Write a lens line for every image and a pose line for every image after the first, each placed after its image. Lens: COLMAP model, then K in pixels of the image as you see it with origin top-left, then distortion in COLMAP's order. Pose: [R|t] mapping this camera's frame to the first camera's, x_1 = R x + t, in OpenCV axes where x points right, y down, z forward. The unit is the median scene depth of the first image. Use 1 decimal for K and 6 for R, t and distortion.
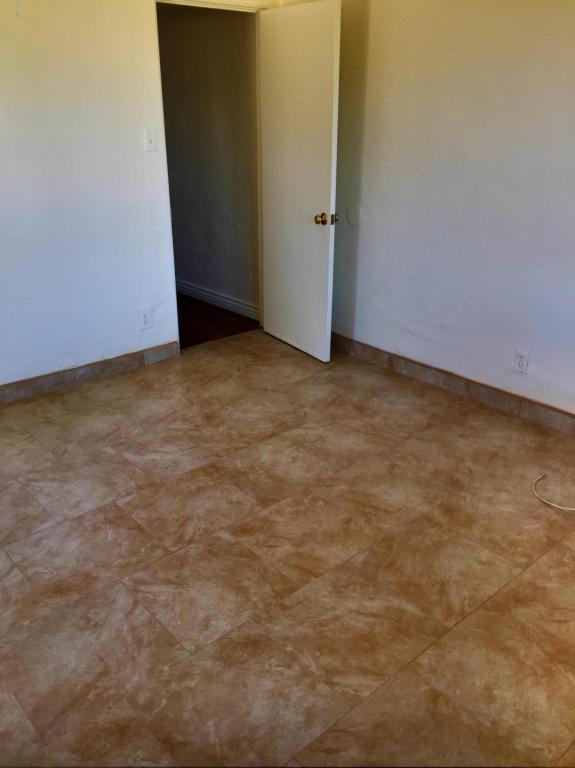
lens RADIAL K [[661.2, 0, 288.6], [0, 661.2, 385.4], [0, 0, 1]] dist [0.046860, -0.054258]
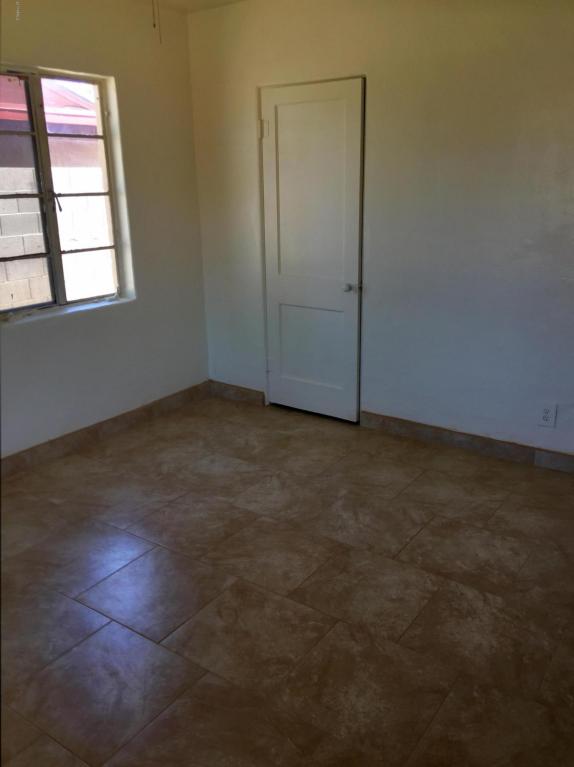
lens RADIAL K [[660.3, 0, 289.1], [0, 660.3, 381.2], [0, 0, 1]] dist [0.046860, -0.054258]
pose [[0.231992, 0.278249, -0.932071, 0.662890], [-0.372762, 0.910493, 0.179026, -0.226903], [0.898459, 0.305908, 0.314948, 0.560506]]
